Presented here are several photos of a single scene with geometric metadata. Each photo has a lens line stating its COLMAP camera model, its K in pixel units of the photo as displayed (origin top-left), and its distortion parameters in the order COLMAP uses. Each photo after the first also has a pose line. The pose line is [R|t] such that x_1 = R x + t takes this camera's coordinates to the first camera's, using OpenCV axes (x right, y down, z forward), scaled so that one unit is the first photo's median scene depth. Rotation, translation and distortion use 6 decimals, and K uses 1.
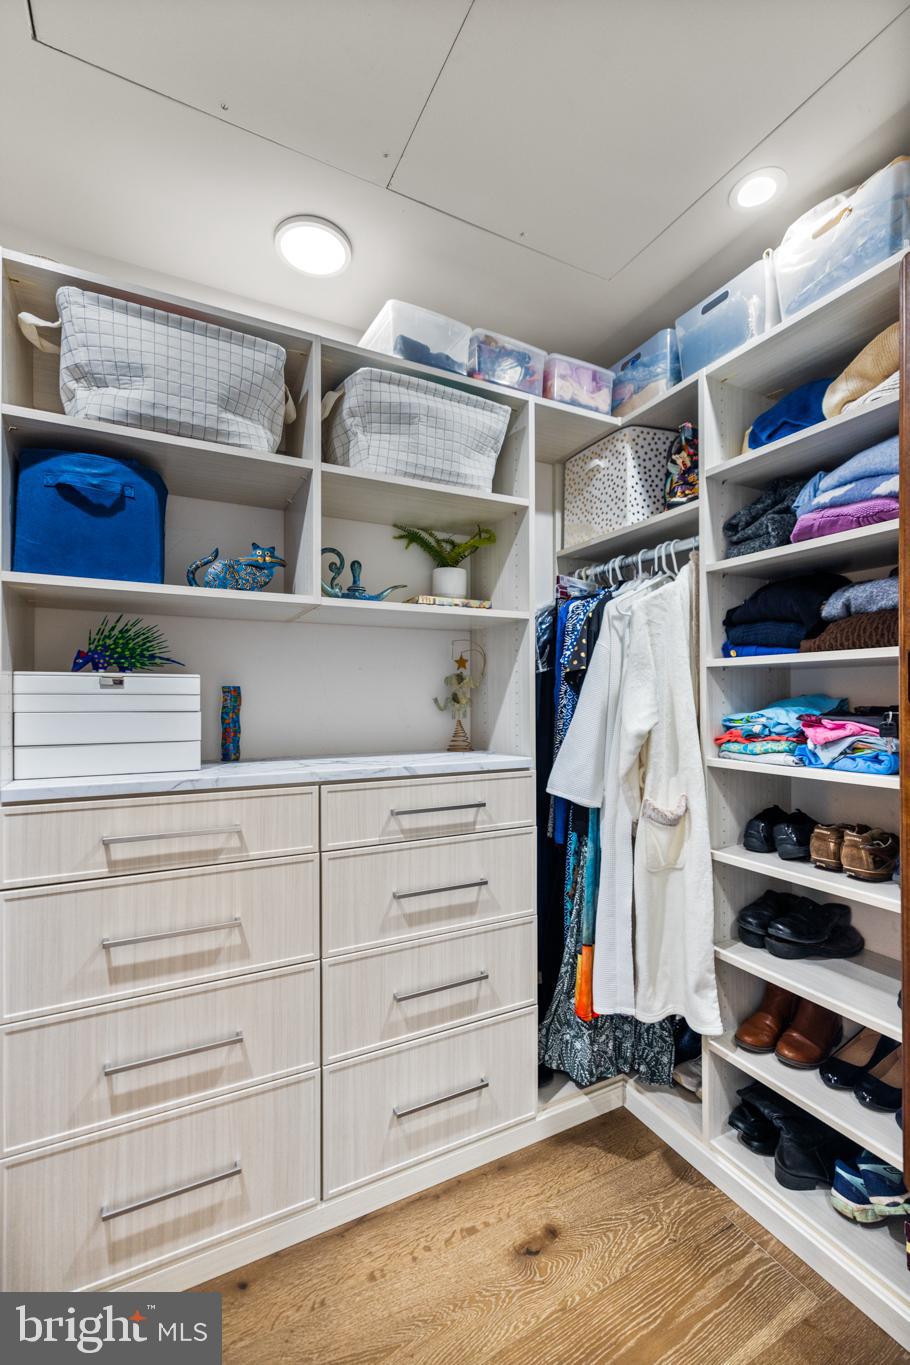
lens RADIAL K [[592.7, 0, 455.5], [0, 592.7, 694.1], [0, 0, 1]] dist [0.001374, -0.000329]
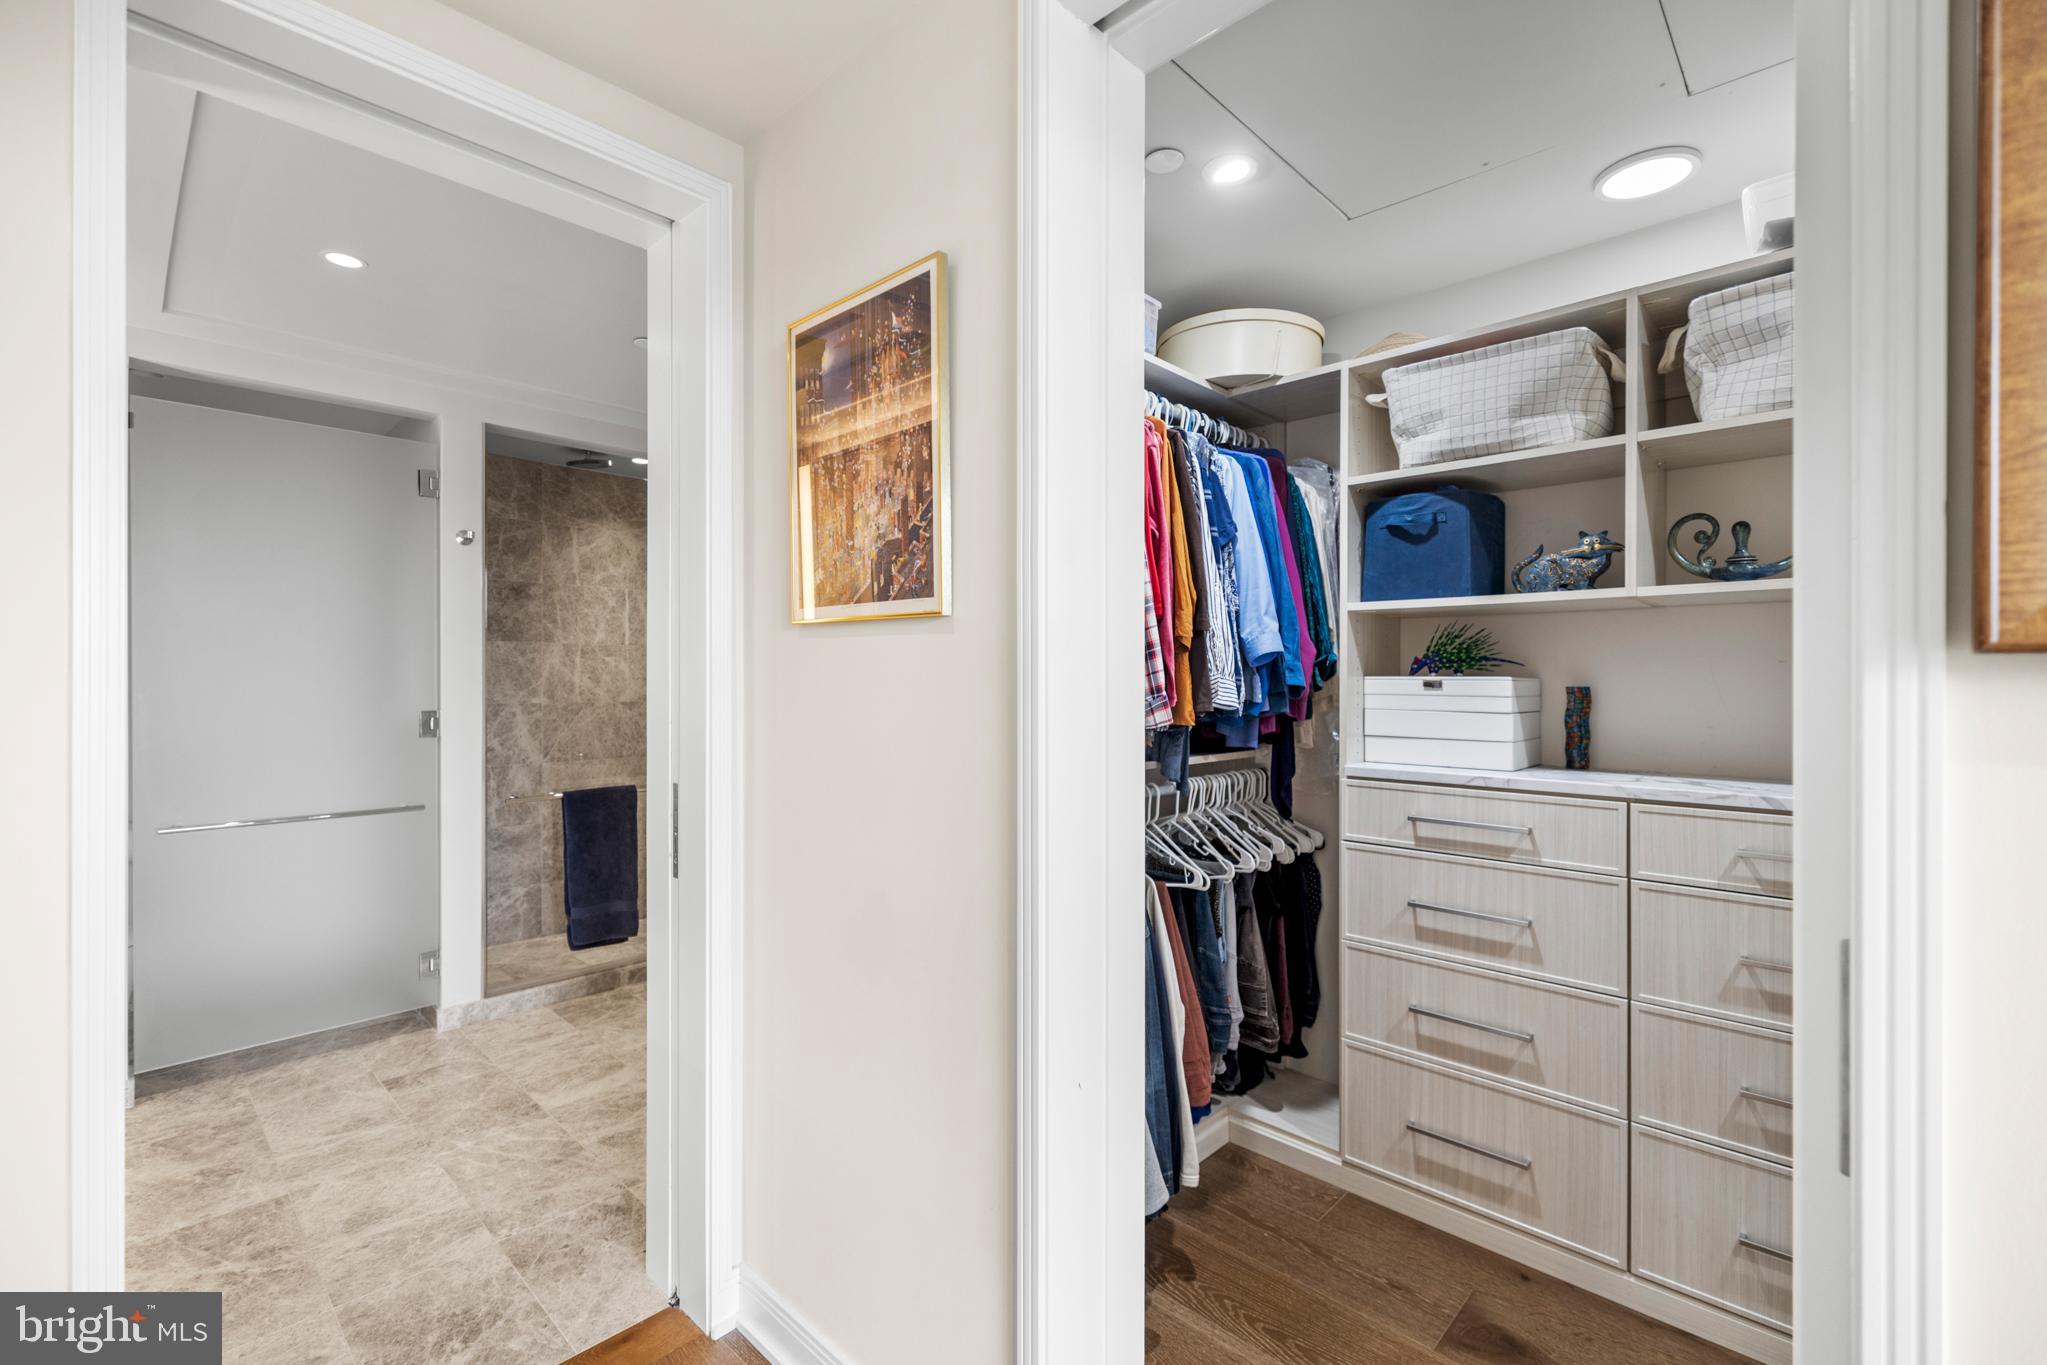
lens RADIAL K [[888.9, 0, 1020.4], [0, 888.9, 680.8], [0, 0, 1]] dist [0.001374, -0.000329]
pose [[0.323386, 0.004437, -0.946257, 0.661724], [0.002264, 0.999983, 0.005462, -0.033155], [0.946264, -0.003908, 0.323370, -0.257533]]
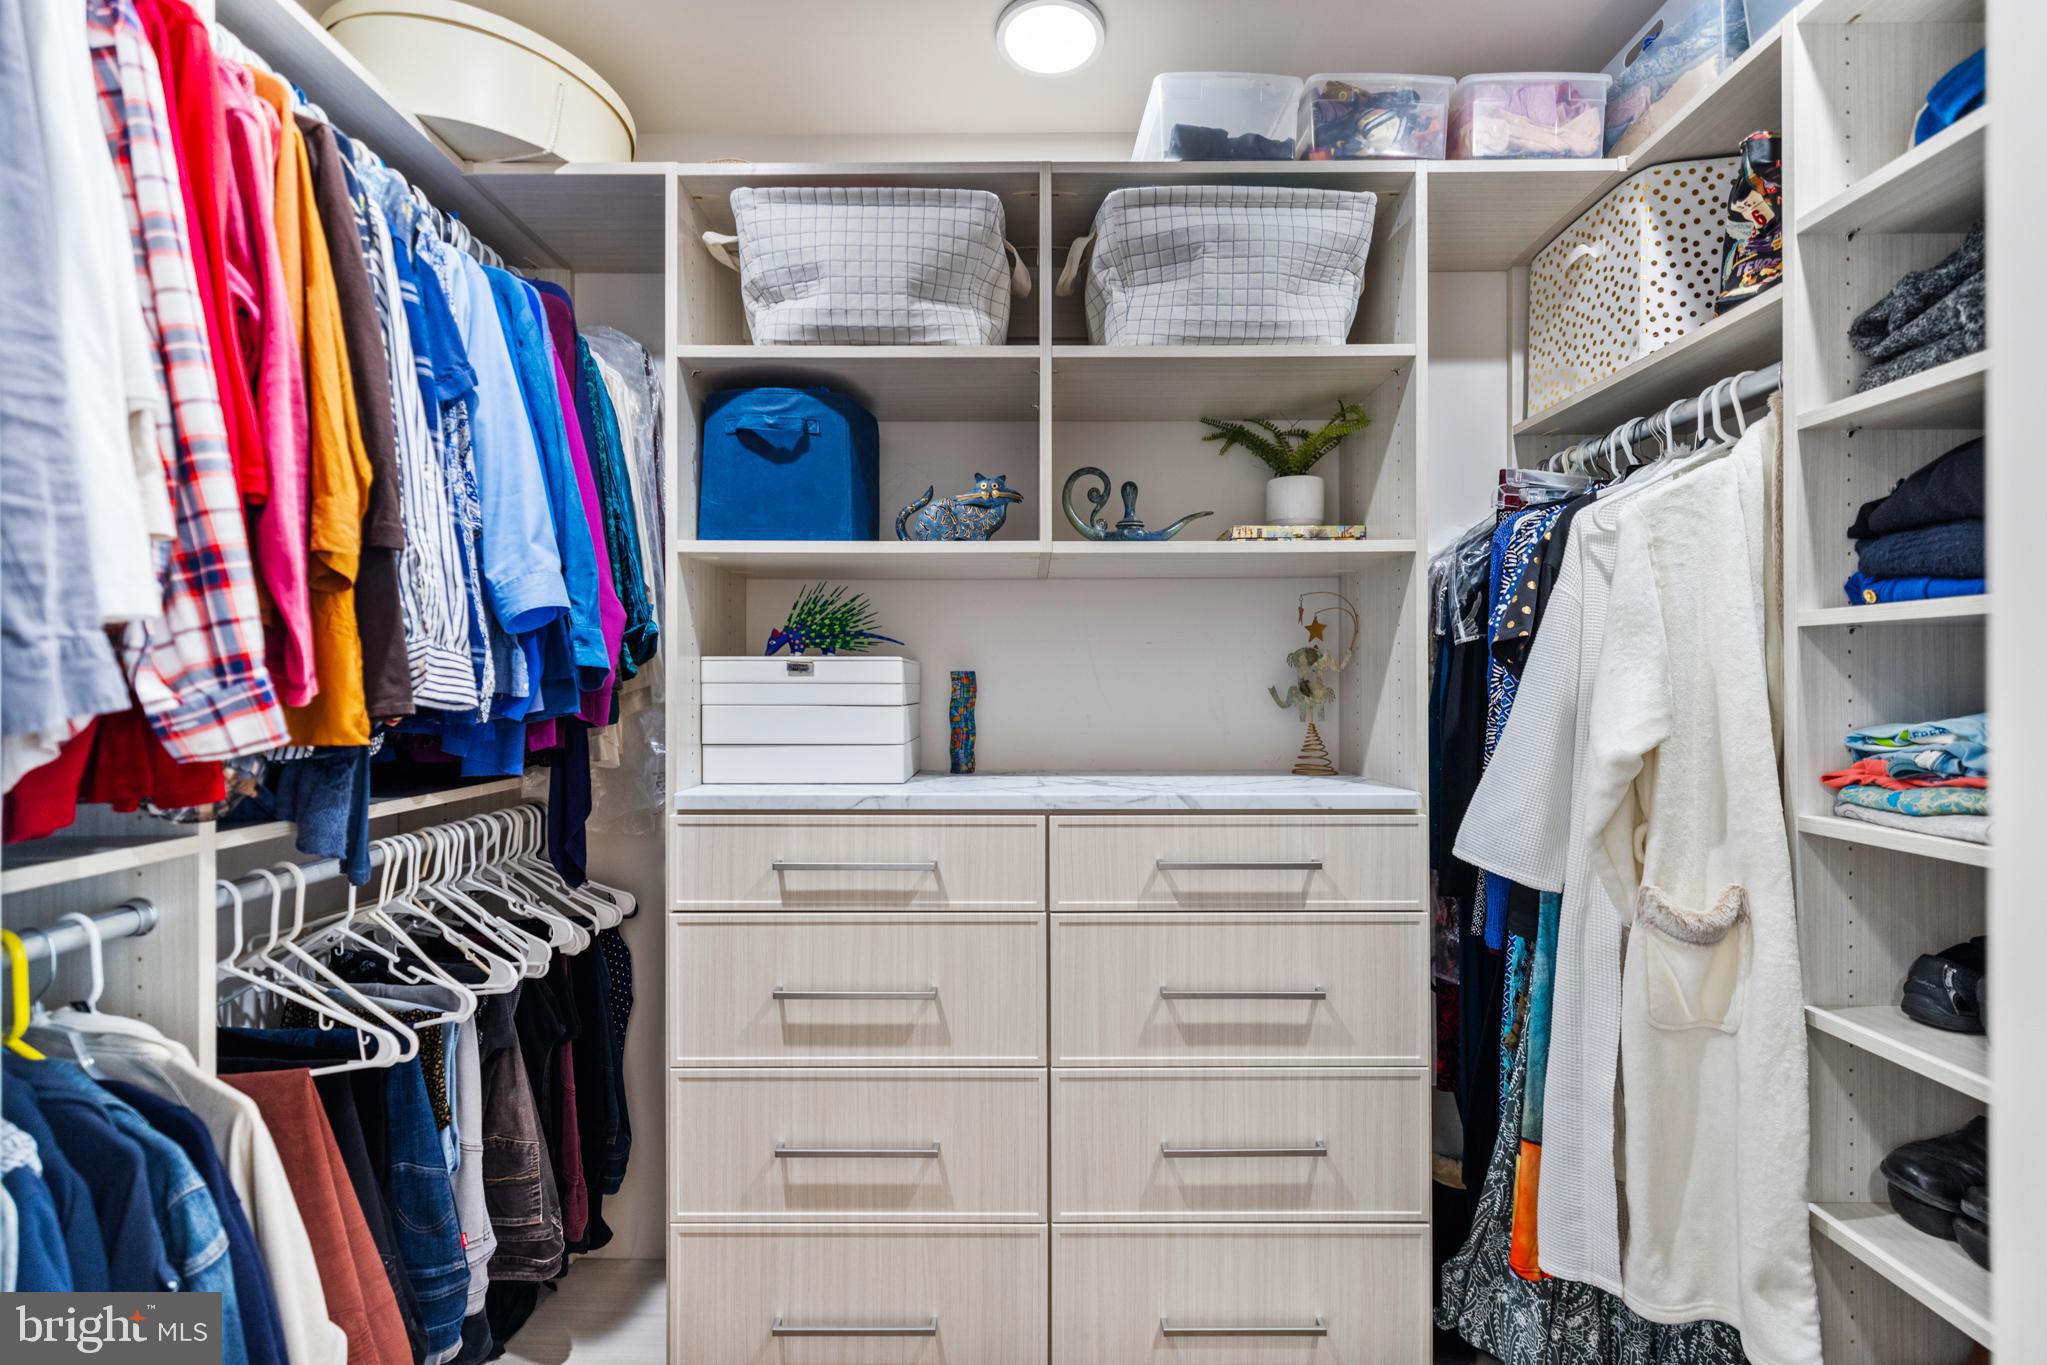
lens RADIAL K [[872.9, 0, 1024.1], [0, 872.9, 680.0], [0, 0, 1]] dist [0.001559, -0.000098]
pose [[0.888159, -0.000255, -0.459537, 0.193994], [0.002024, 0.999992, 0.003358, -0.006225], [0.459533, -0.003913, 0.888152, 0.078022]]
